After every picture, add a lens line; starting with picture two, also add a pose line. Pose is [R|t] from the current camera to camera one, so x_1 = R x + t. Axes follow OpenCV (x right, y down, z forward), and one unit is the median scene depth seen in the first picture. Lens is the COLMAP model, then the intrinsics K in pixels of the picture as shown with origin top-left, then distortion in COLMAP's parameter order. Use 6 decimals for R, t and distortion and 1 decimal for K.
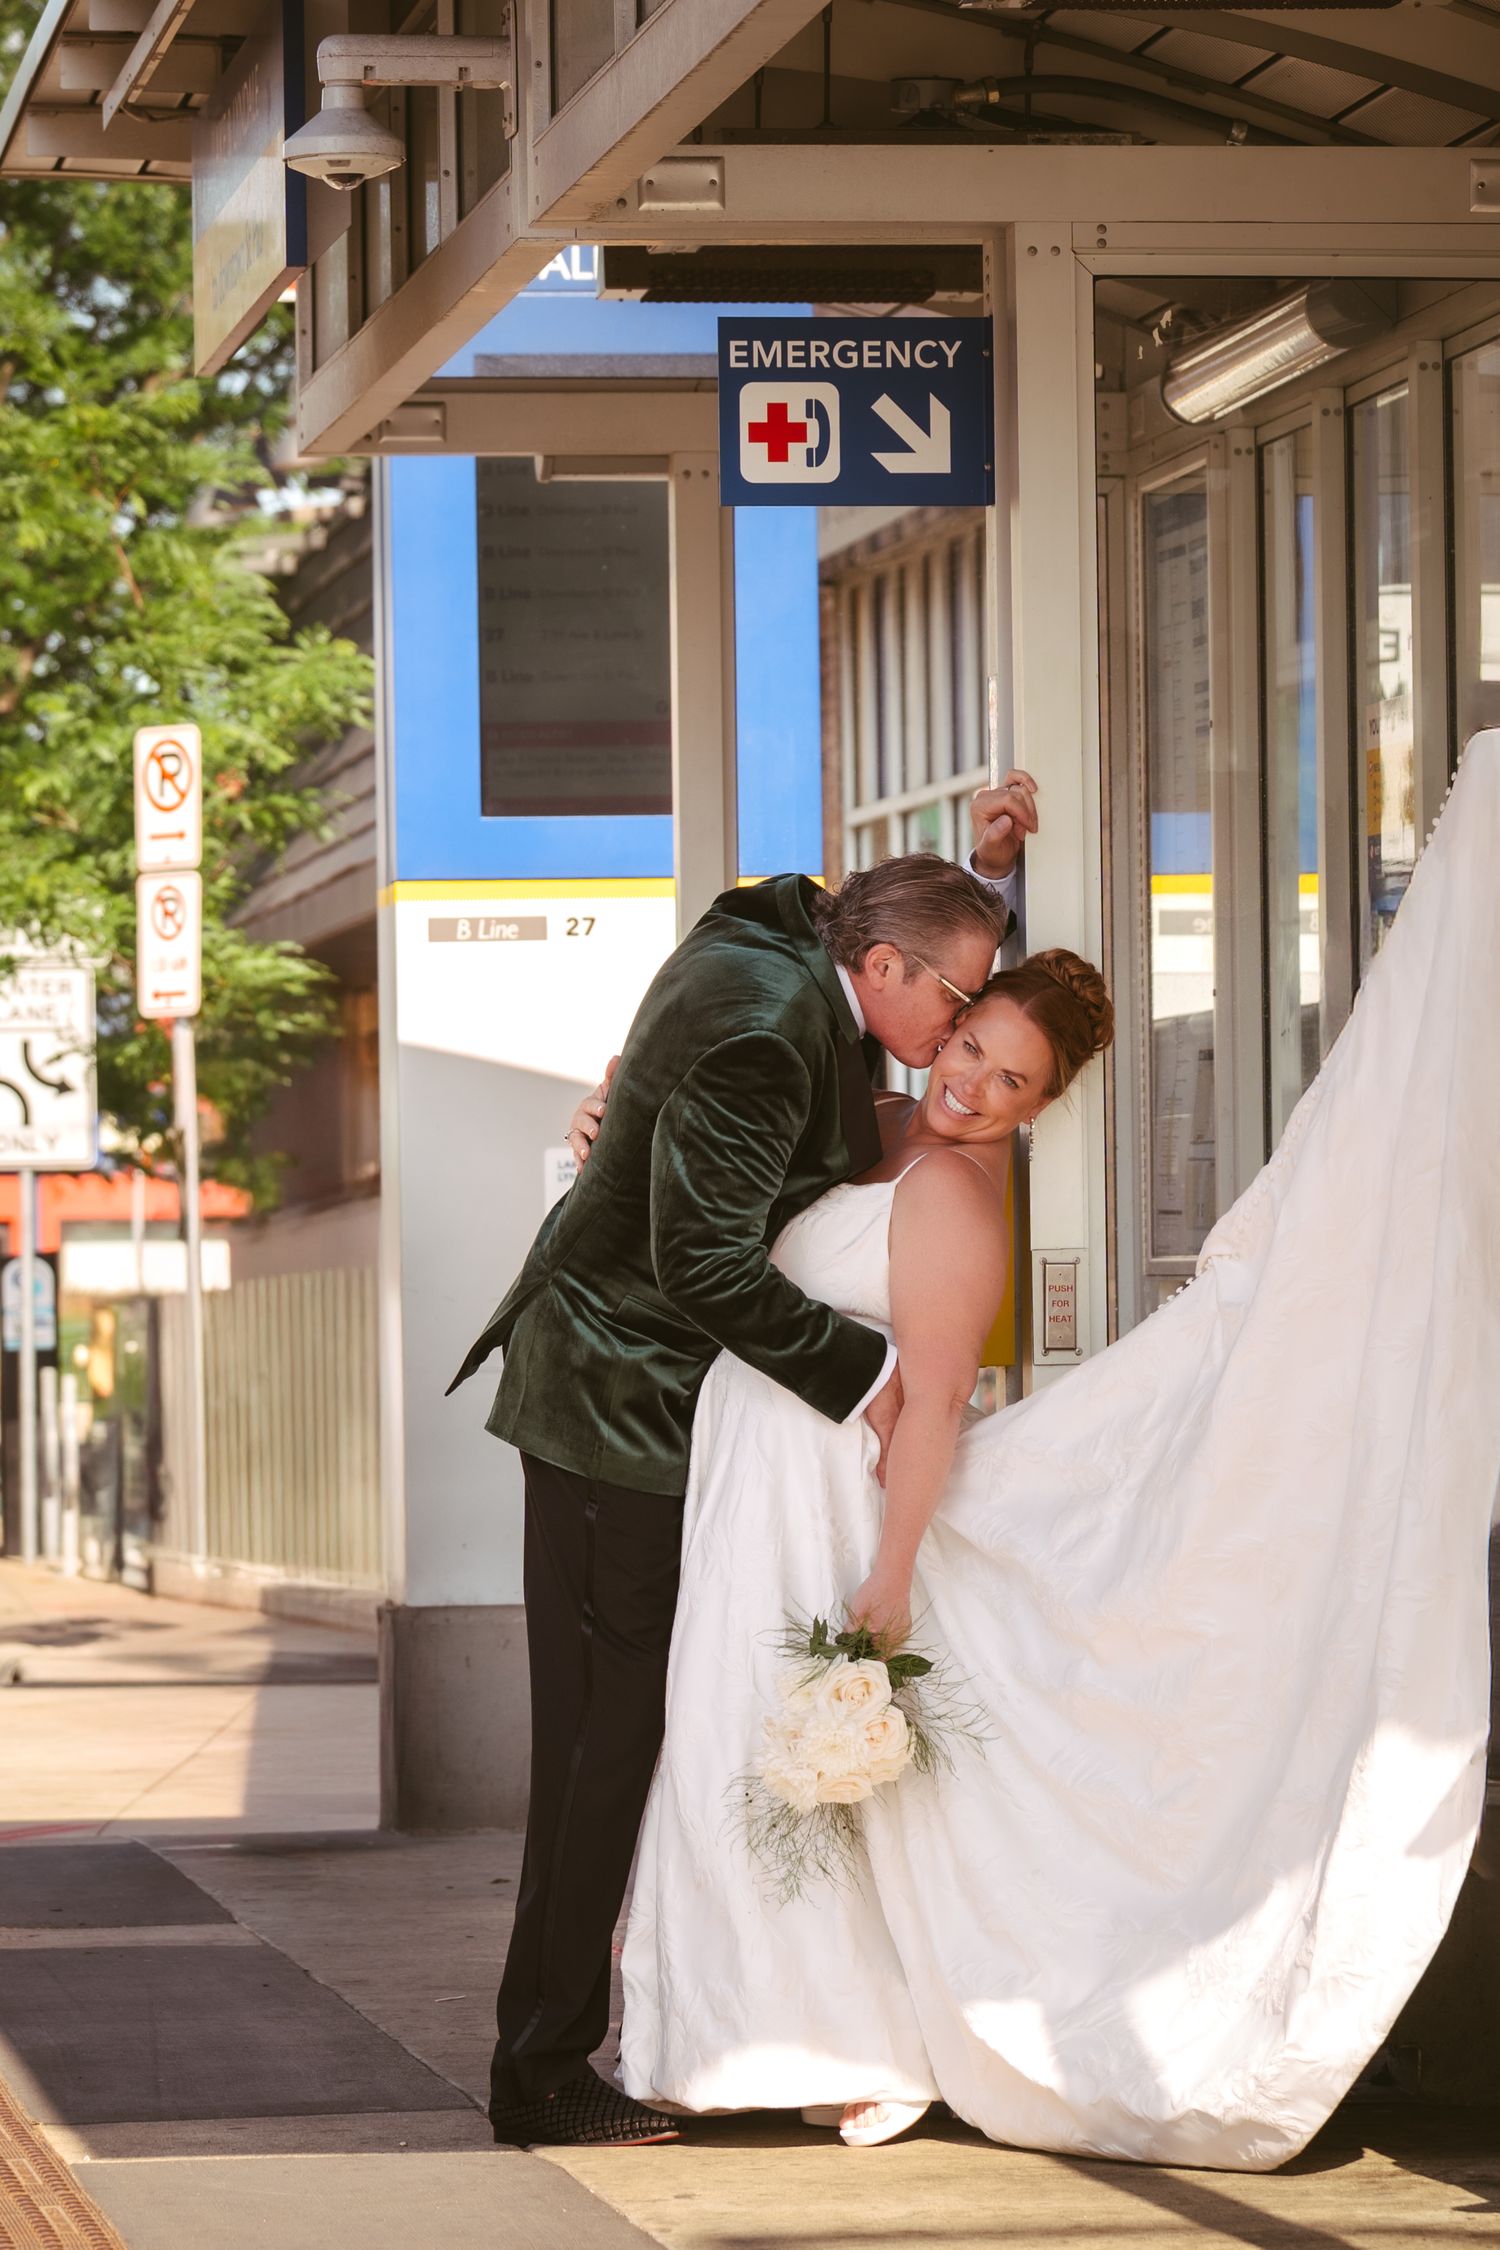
lens RADIAL K [[8333.5, 0, 755.1], [0, 8333.5, 1166.0], [0, 0, 1]] dist [-0.095014, 5.337257]
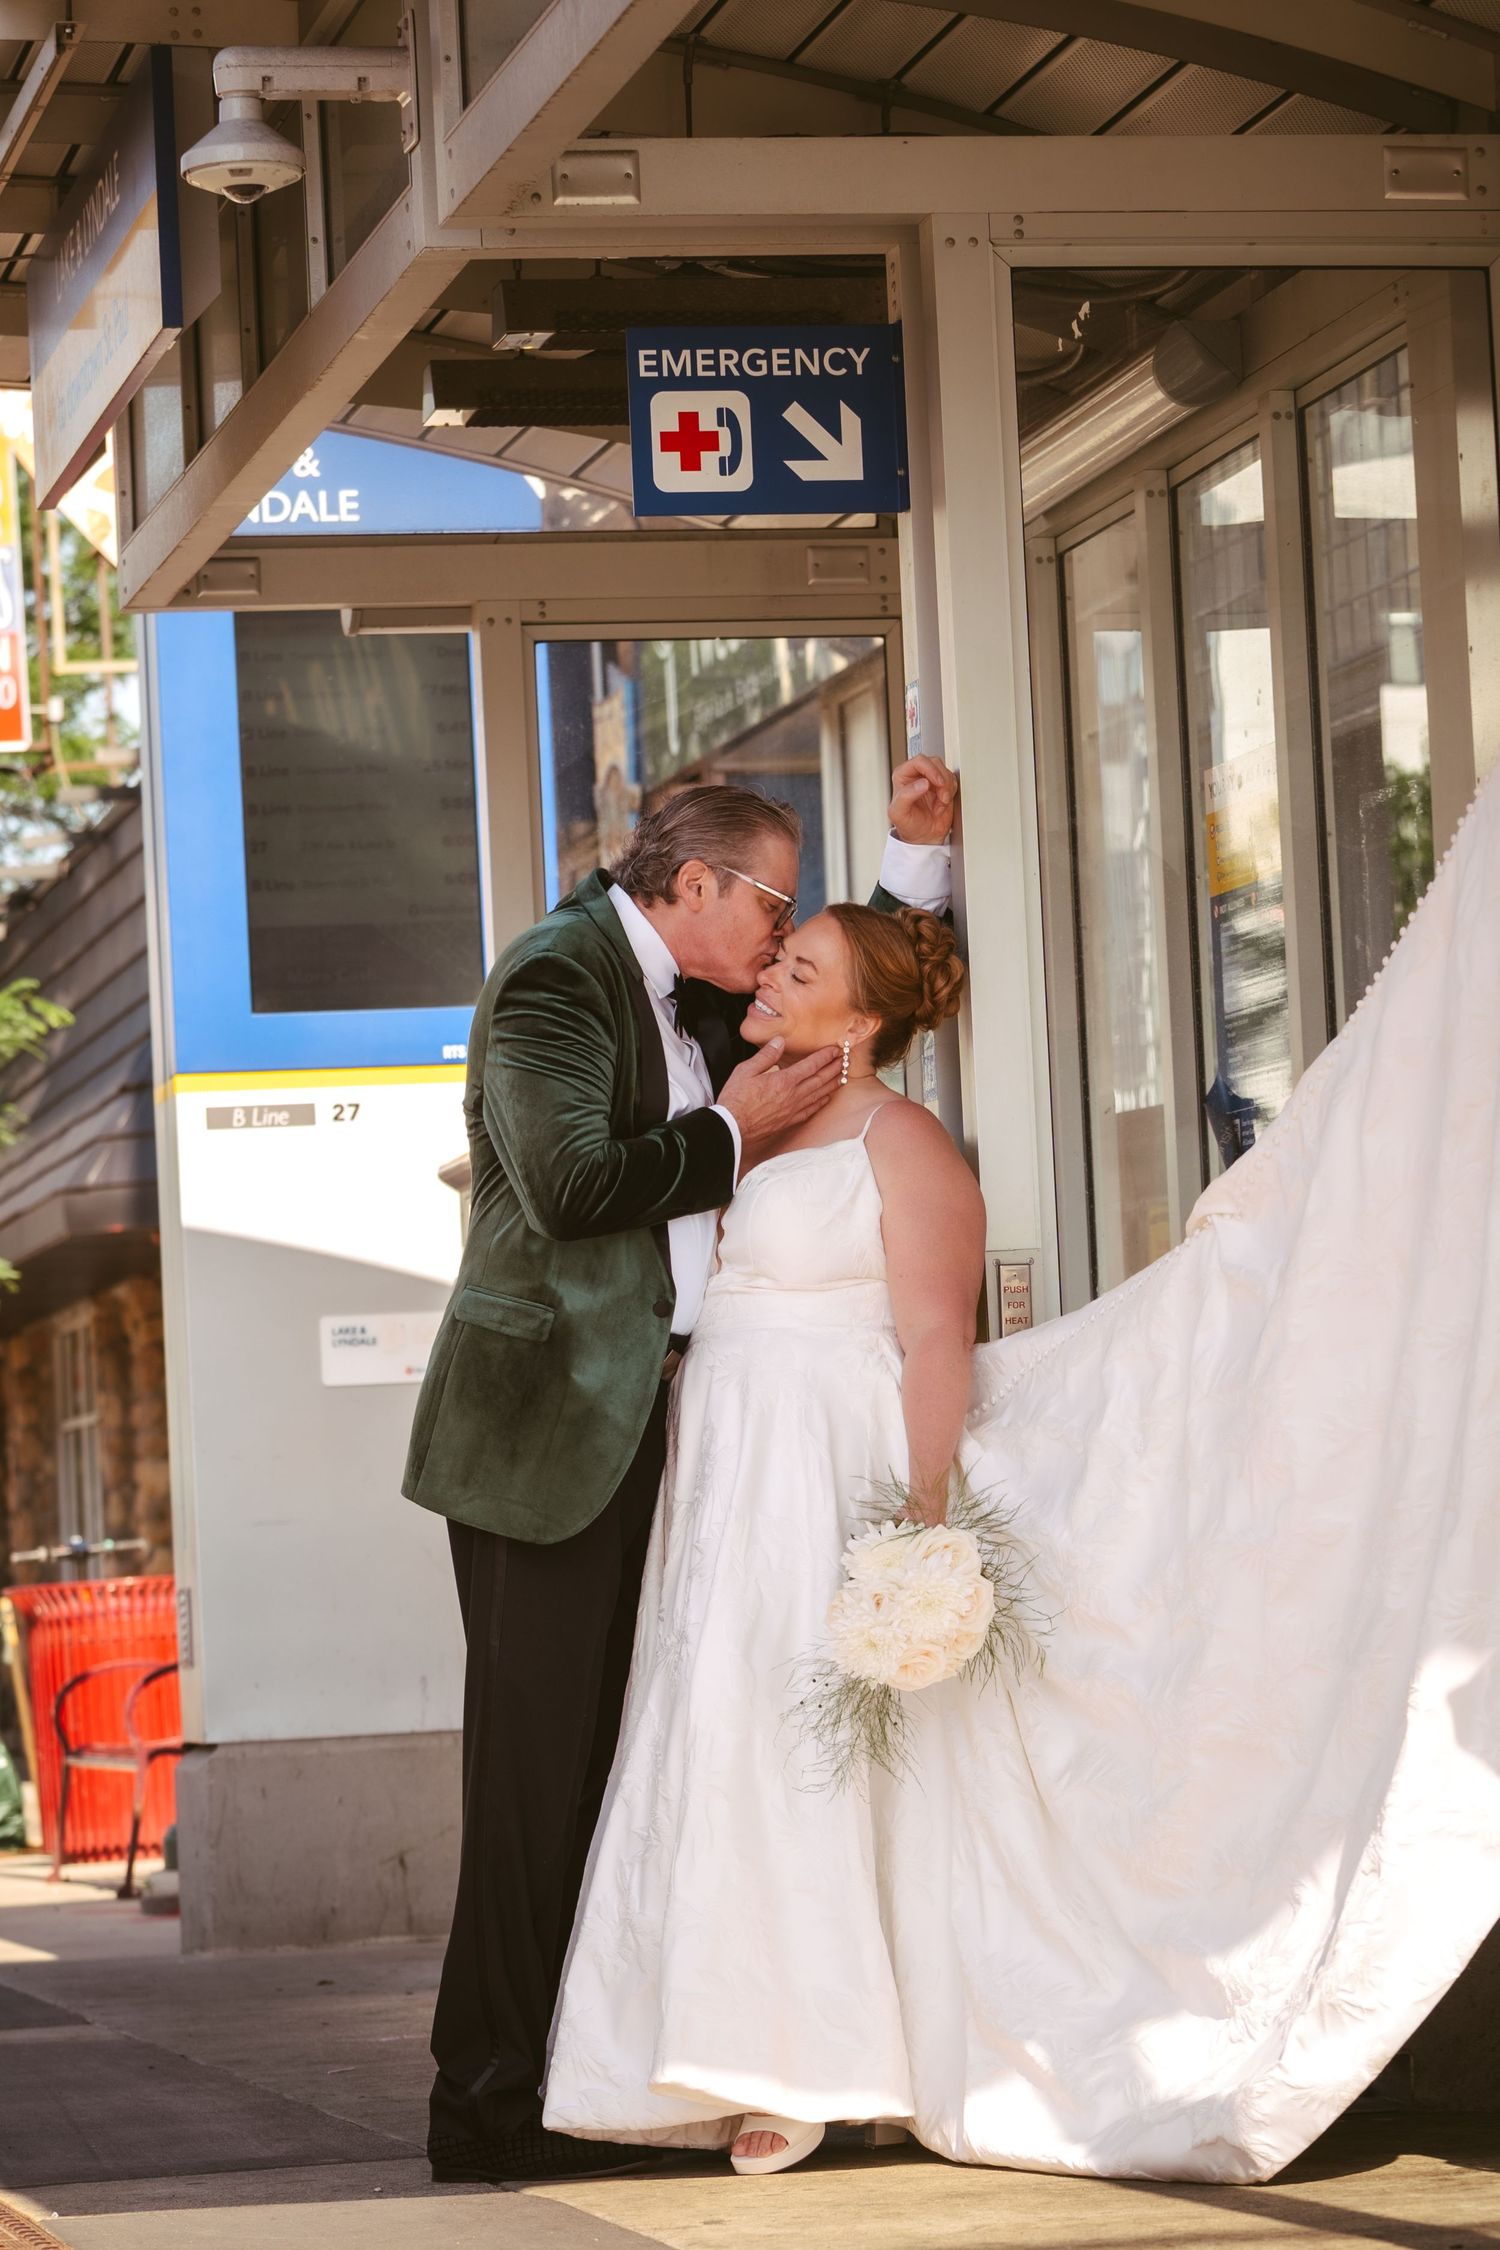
lens RADIAL K [[6912.5, 0, 753.5], [0, 6912.5, 1175.1], [0, 0, 1]] dist [-0.025632, 1.576604]
pose [[0.997850, -0.029024, 0.058767, -0.040322], [0.031330, 0.998759, -0.038710, 0.030764], [-0.057570, 0.040467, 0.997521, 0.184633]]
